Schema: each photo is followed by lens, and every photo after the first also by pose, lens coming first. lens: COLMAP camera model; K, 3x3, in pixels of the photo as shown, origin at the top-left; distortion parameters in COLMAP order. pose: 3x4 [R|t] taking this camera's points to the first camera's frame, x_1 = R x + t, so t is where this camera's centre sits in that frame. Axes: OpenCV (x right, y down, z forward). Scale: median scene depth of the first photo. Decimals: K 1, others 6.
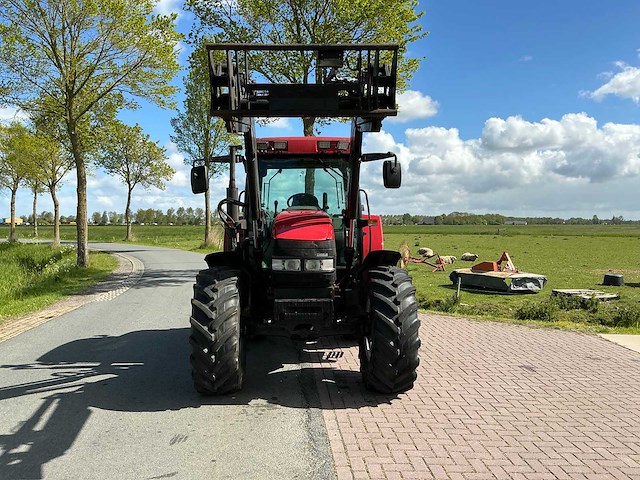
lens RADIAL K [[530.7, 0, 318.8], [0, 530.7, 241.2], [0, 0, 1]] dist [0.080709, -0.152548]
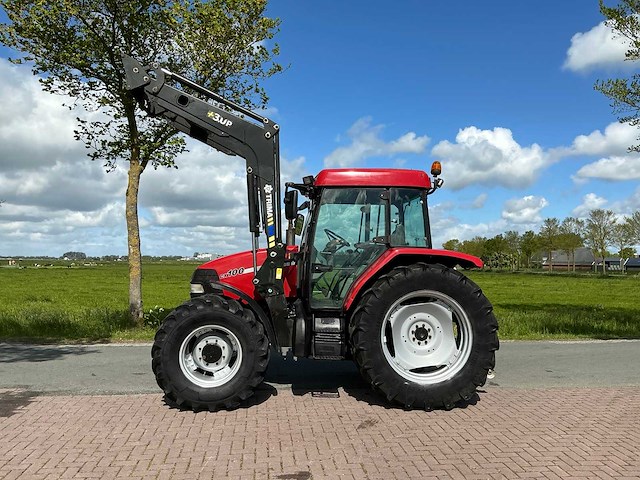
lens RADIAL K [[530.7, 0, 321.2], [0, 530.7, 238.4], [0, 0, 1]] dist [0.080709, -0.152548]
pose [[0.053026, -0.045089, -0.997575, 1.135315], [-0.047120, 0.997754, -0.047602, -0.024708], [0.997481, 0.049530, 0.050782, 1.057132]]
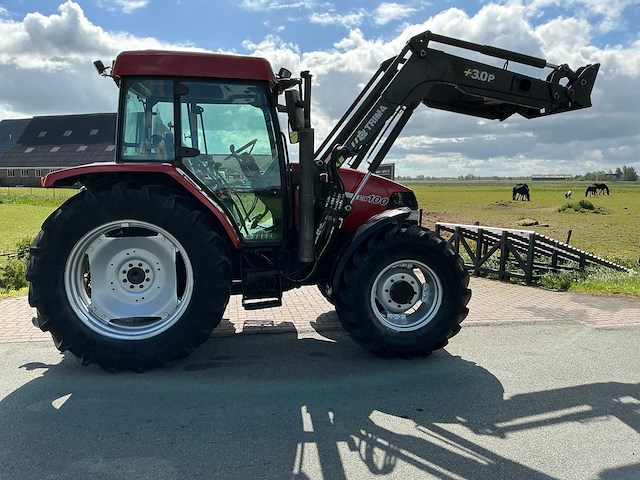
lens RADIAL K [[530.7, 0, 315.2], [0, 530.7, 243.9], [0, 0, 1]] dist [0.080709, -0.152548]
pose [[-0.093884, -0.117087, 0.988674, -0.973701], [0.029526, 0.992296, 0.120319, -0.028730], [-0.995145, 0.040488, -0.089704, 1.111134]]
